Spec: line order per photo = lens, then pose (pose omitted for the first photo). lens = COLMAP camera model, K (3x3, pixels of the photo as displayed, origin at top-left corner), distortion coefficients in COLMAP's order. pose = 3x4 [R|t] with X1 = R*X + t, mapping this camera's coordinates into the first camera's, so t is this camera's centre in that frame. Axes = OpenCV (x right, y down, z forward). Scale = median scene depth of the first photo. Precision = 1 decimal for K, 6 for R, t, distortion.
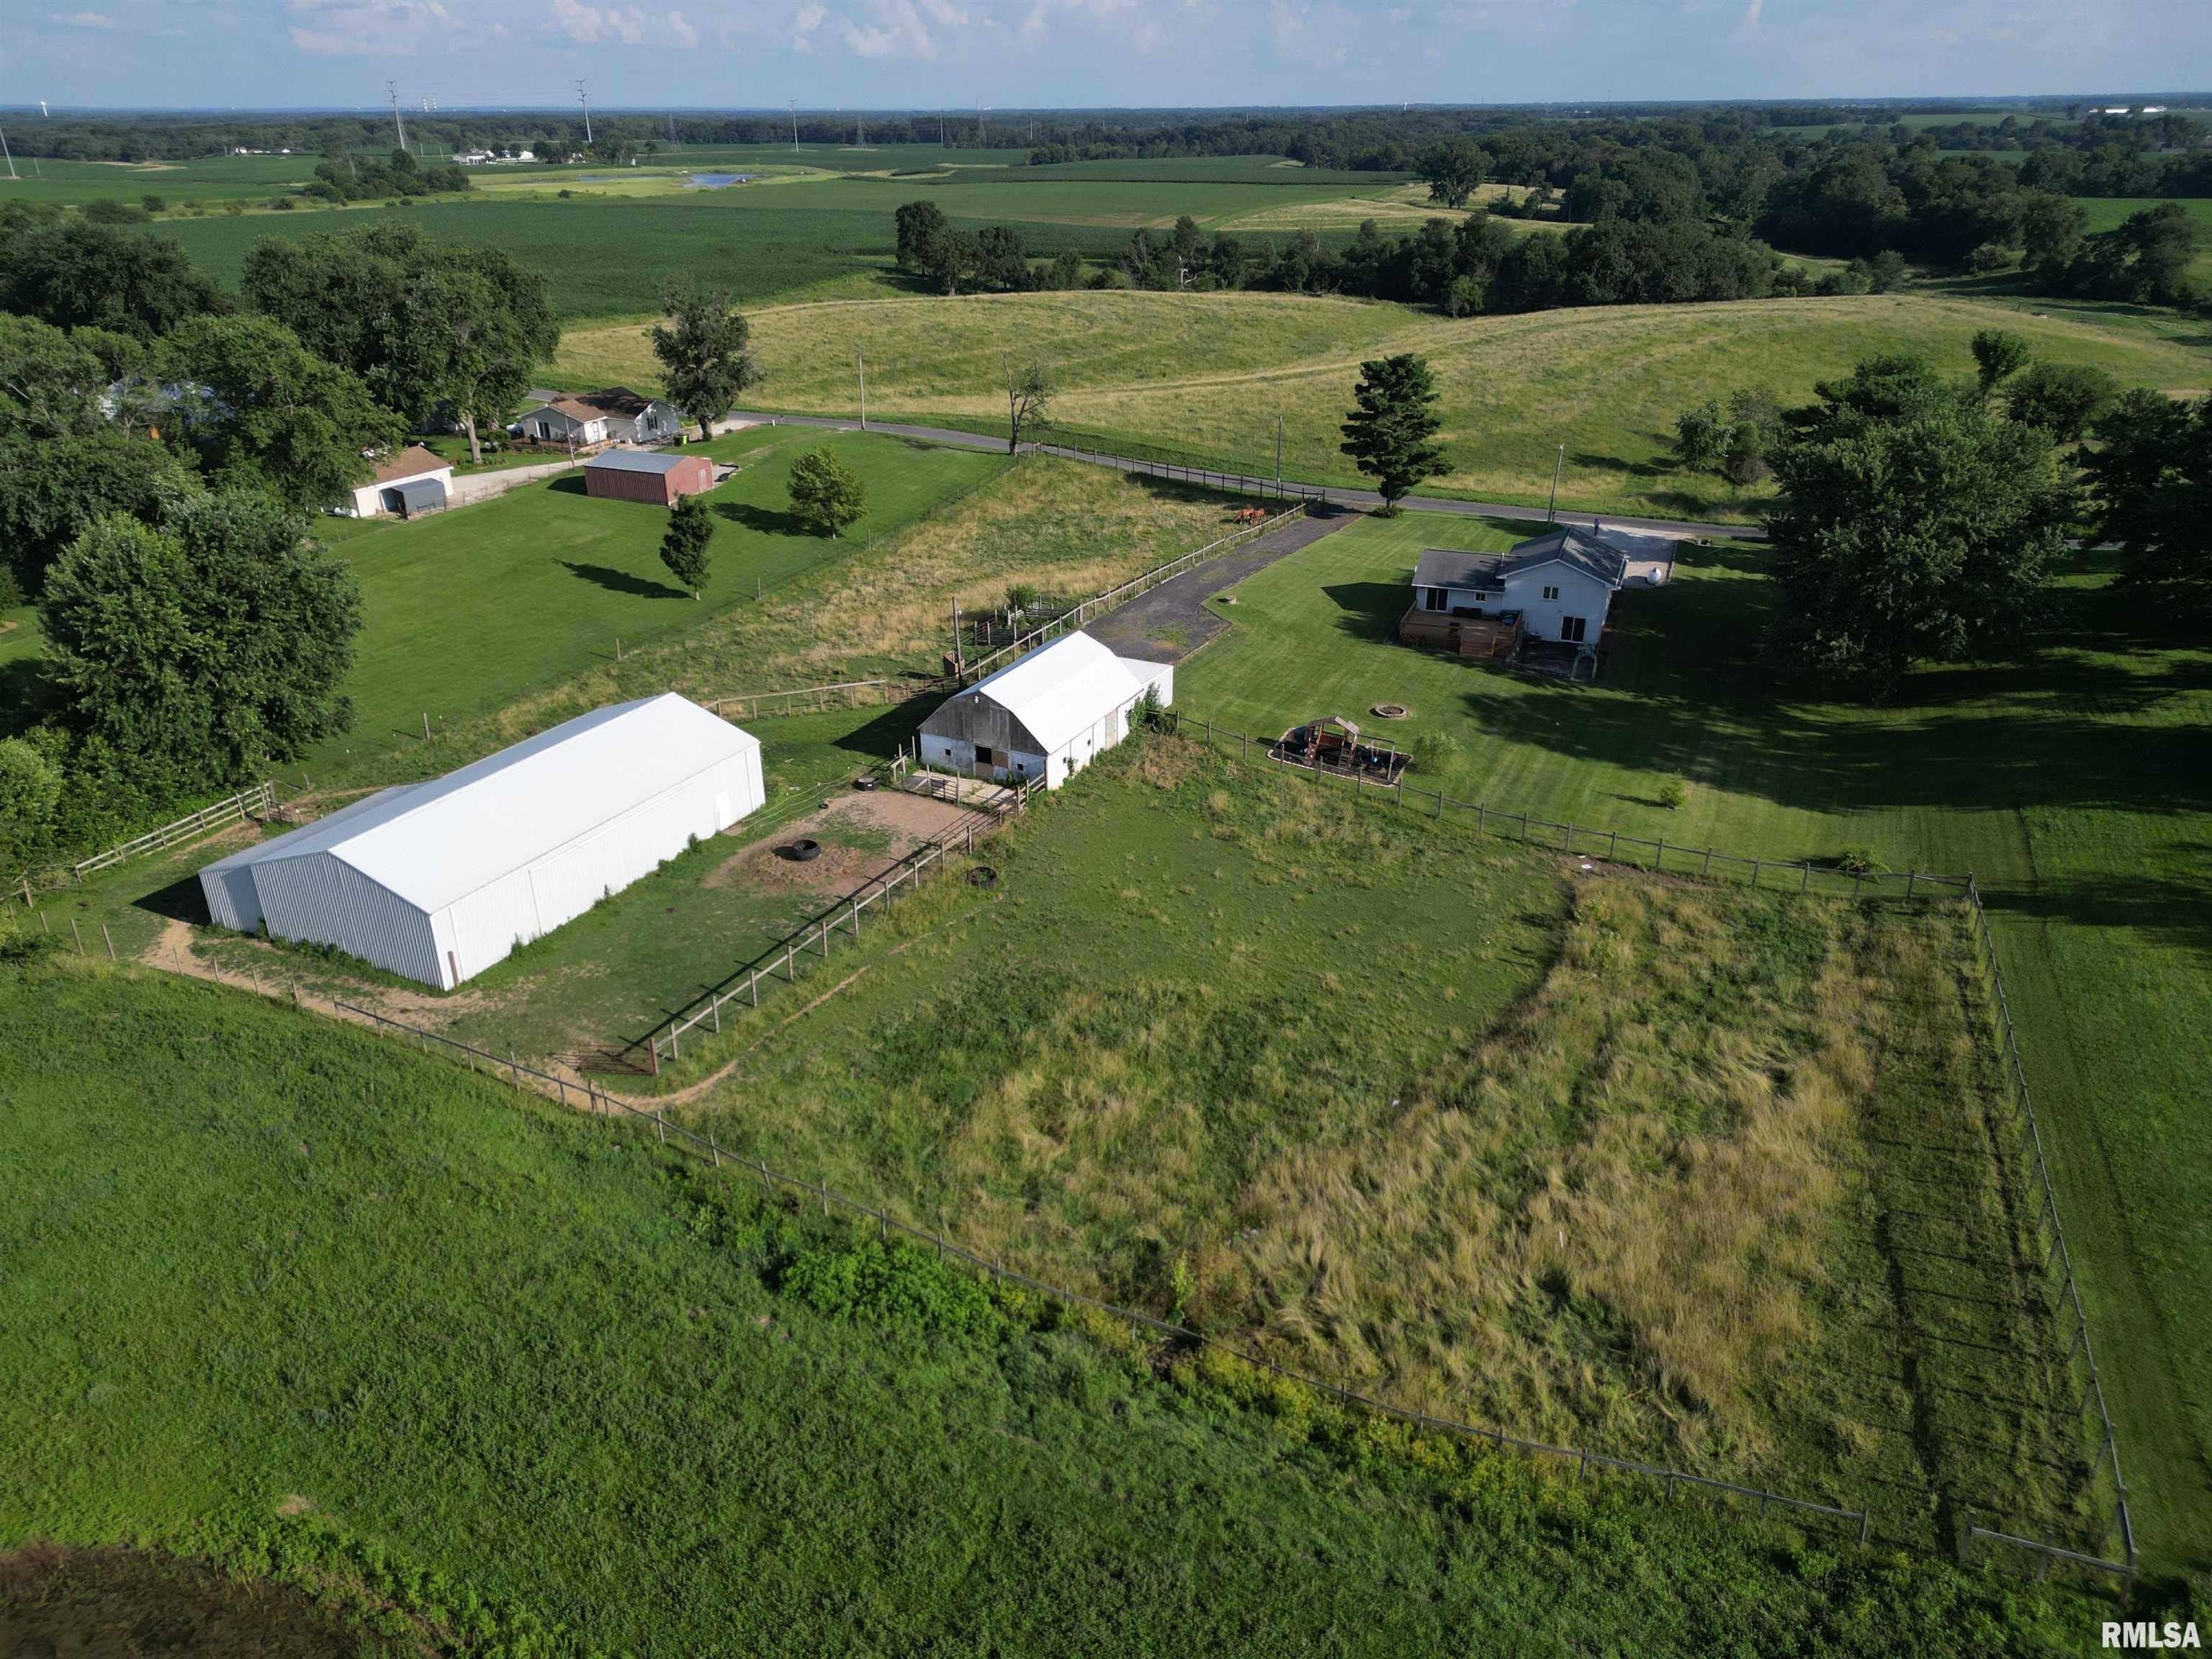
lens RADIAL K [[1534.6, 0, 1102.8], [0, 1534.6, 827.1], [0, 0, 1]] dist [0.100219, -0.109853]
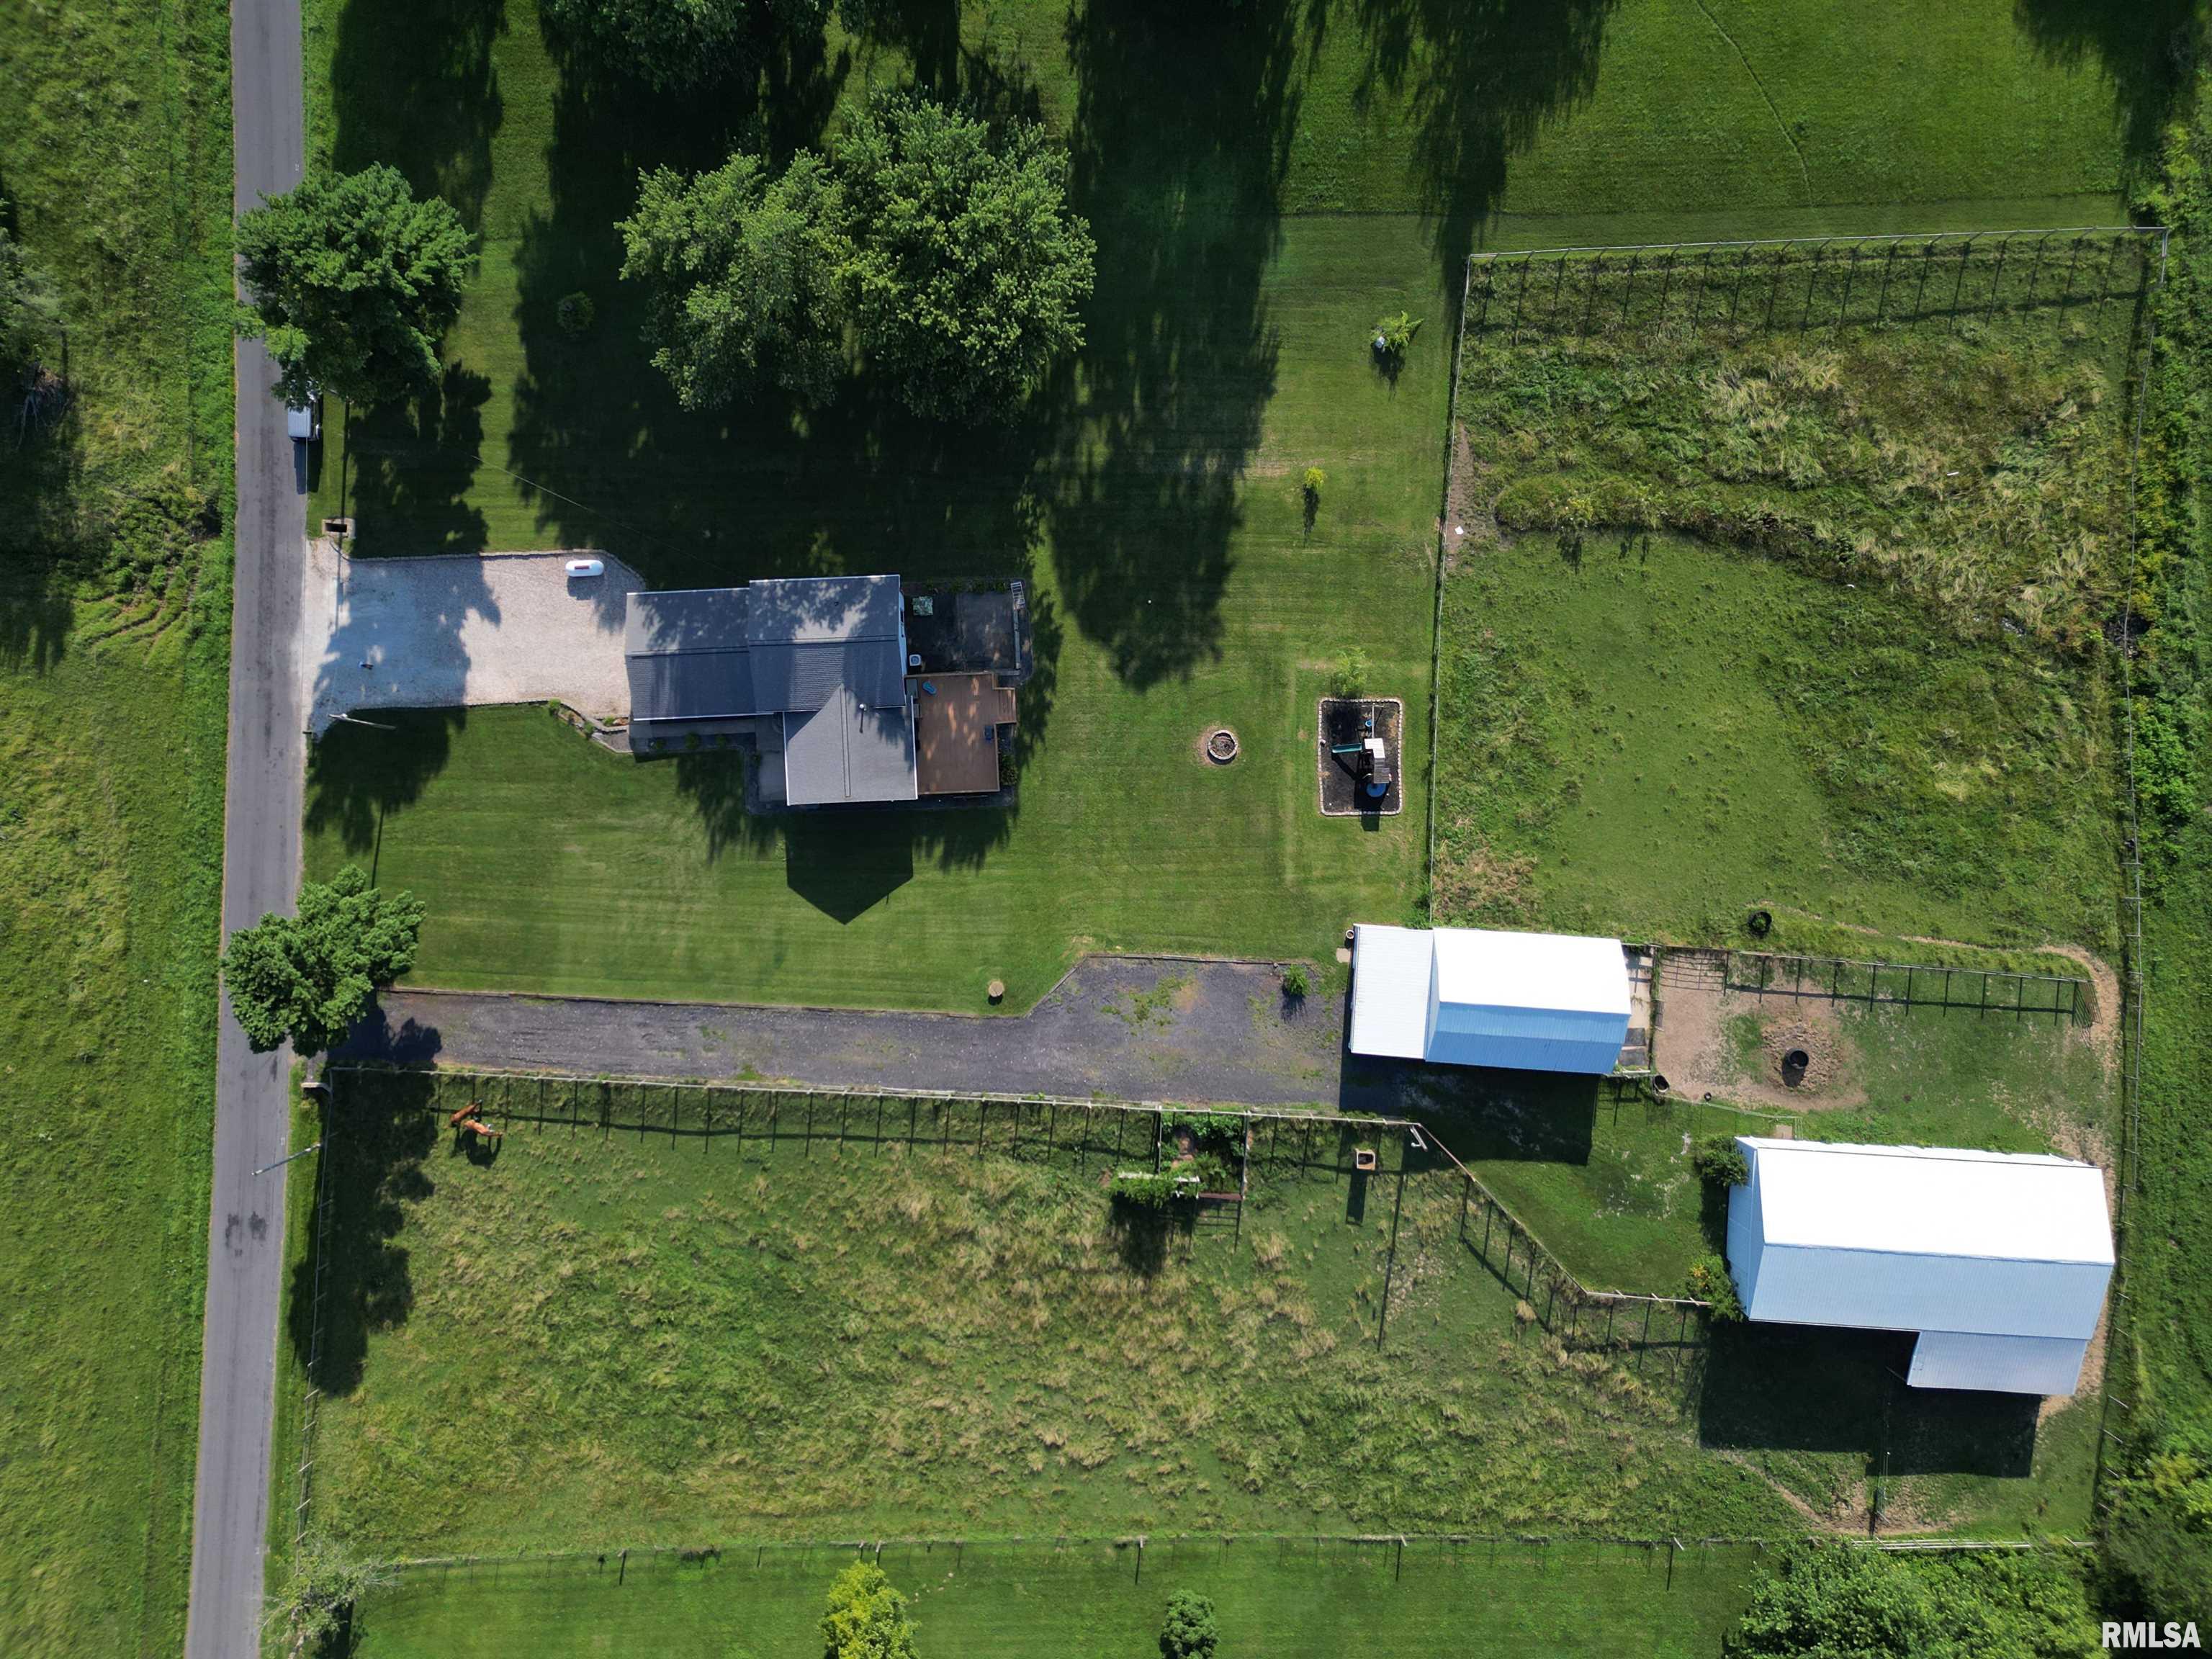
lens RADIAL K [[1542.2, 0, 1106.0], [0, 1542.2, 829.5], [0, 0, 1]] dist [0.073424, -0.060062]
pose [[-0.399866, -0.916568, -0.003143, 0.201427], [0.389187, -0.172891, 0.904788, -1.239239], [-0.829843, 0.360571, 0.425850, 0.764709]]
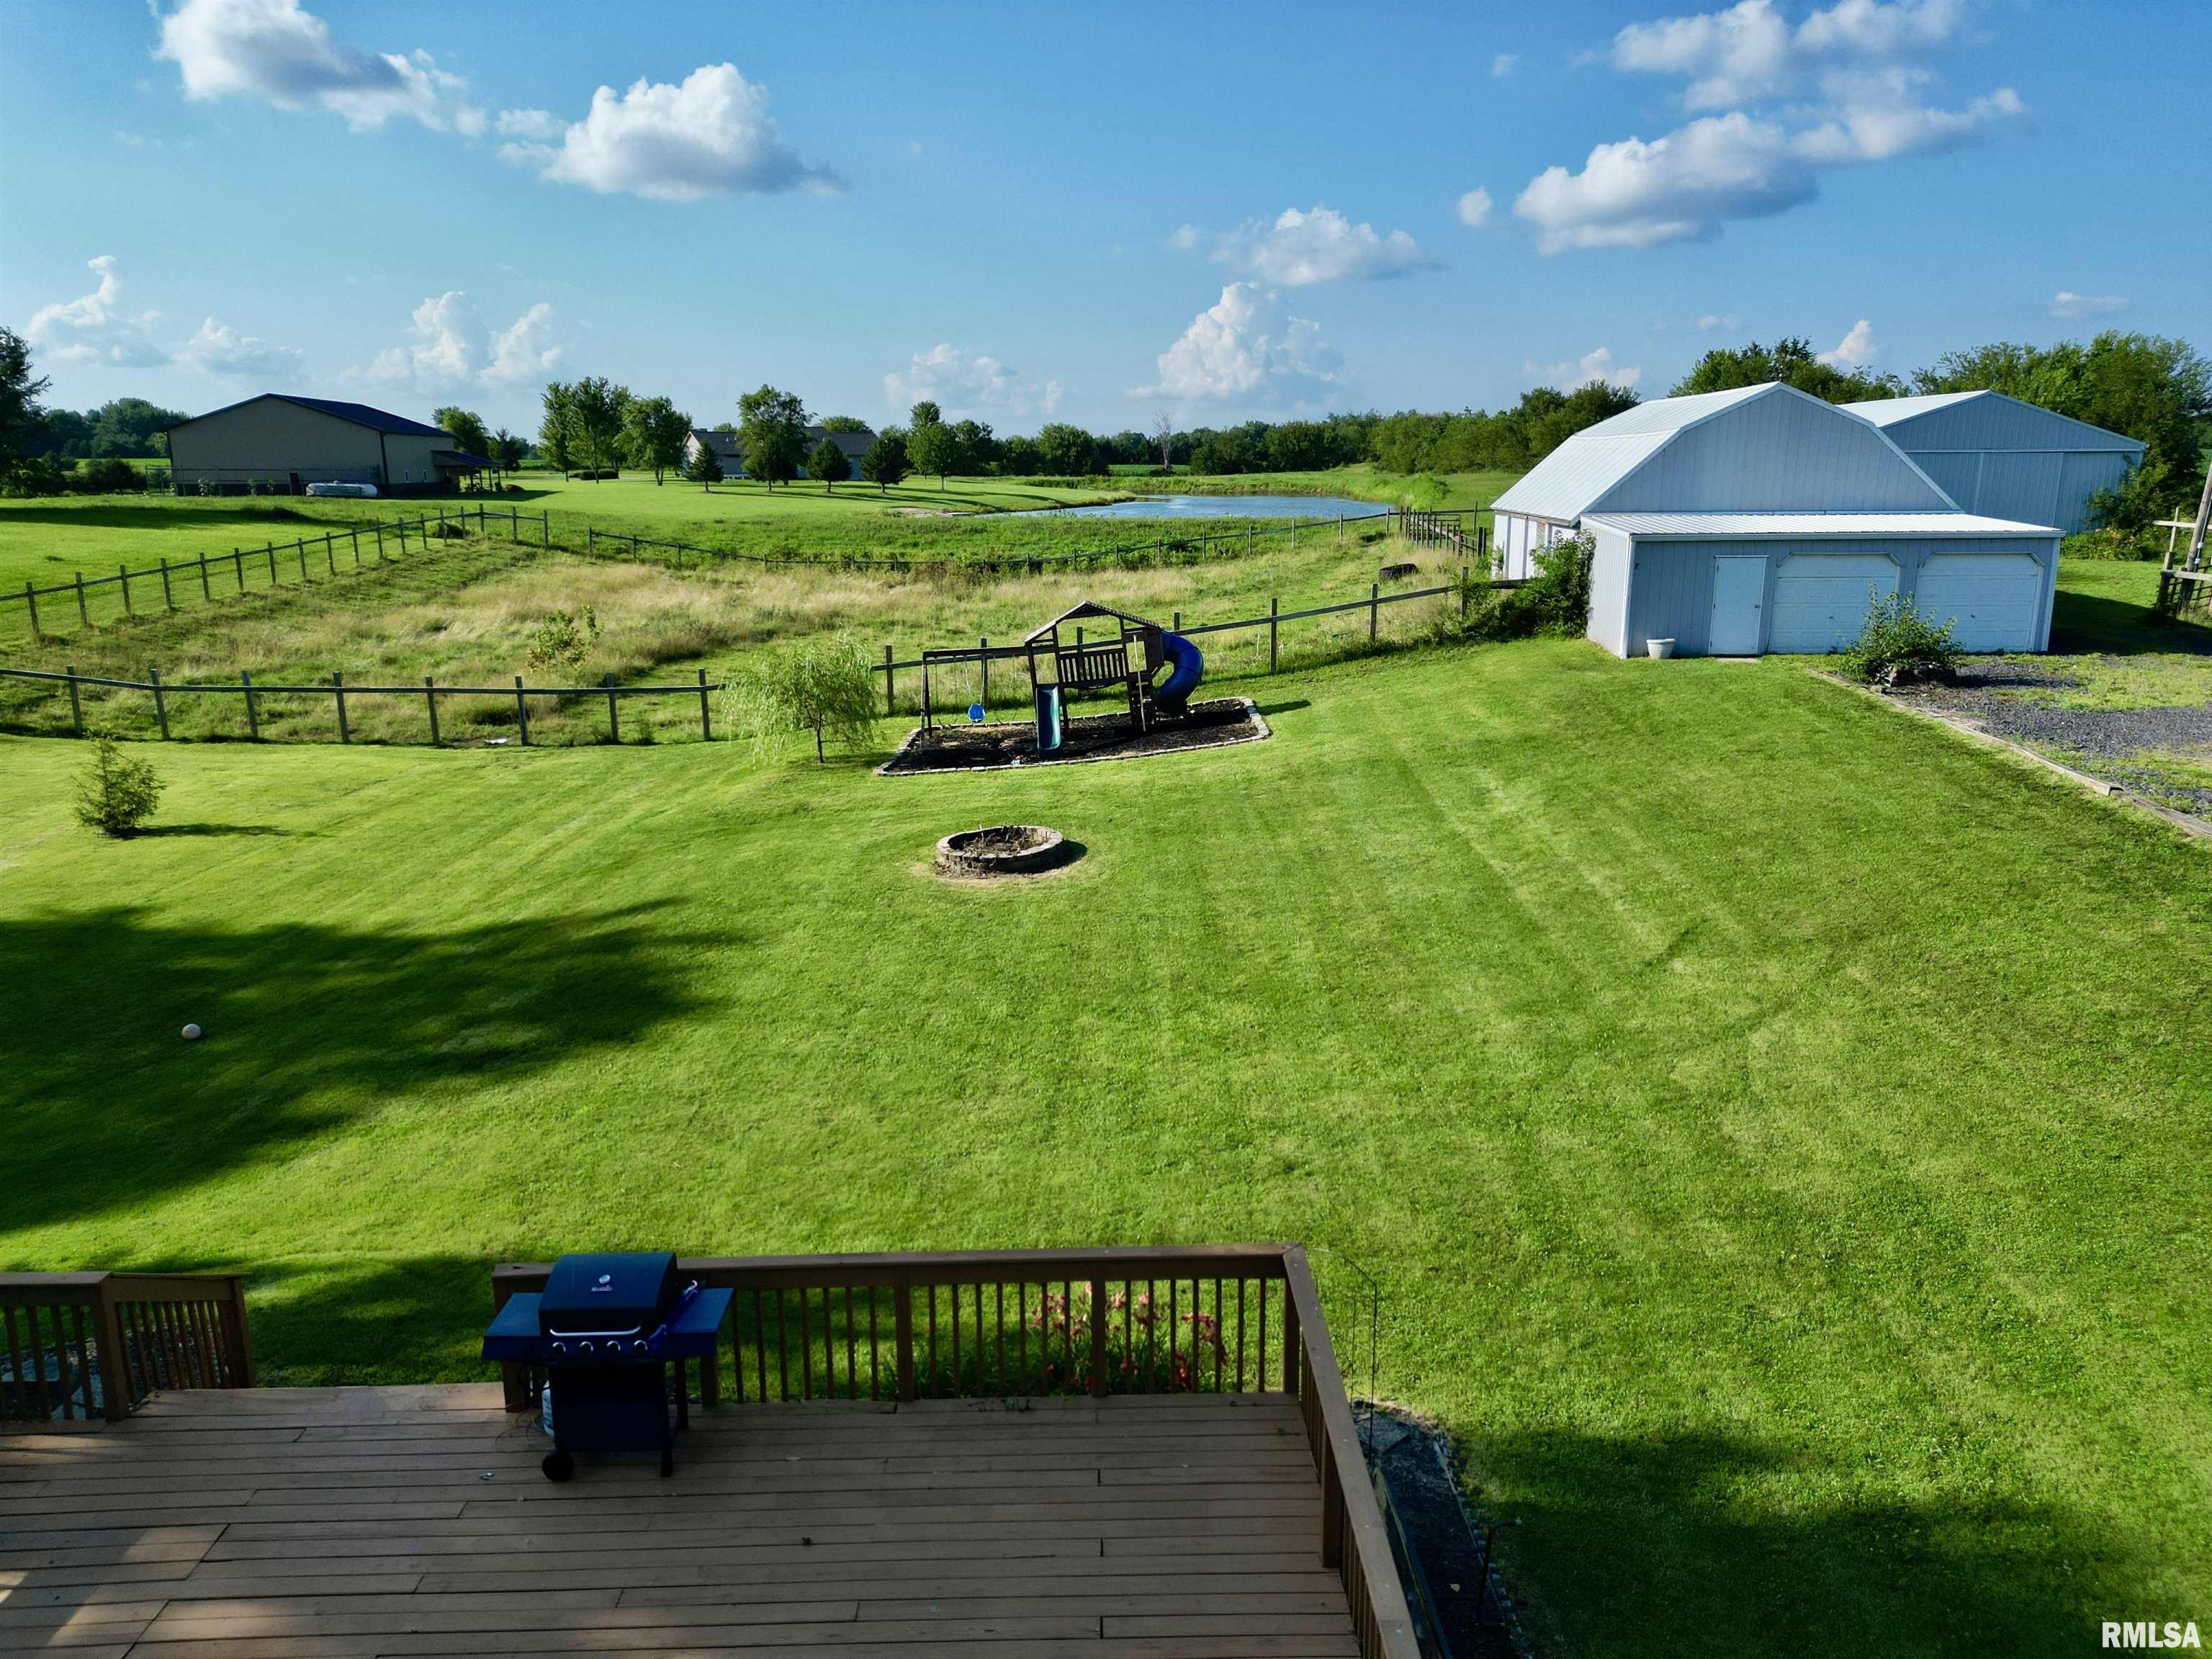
lens RADIAL K [[1534.6, 0, 1102.8], [0, 1534.6, 827.1], [0, 0, 1]] dist [0.100219, -0.109853]
pose [[-0.924544, 0.092430, -0.369696, 0.307554], [-0.156737, 0.792048, 0.589995, -0.262693], [0.347350, 0.603421, -0.717796, 1.392551]]
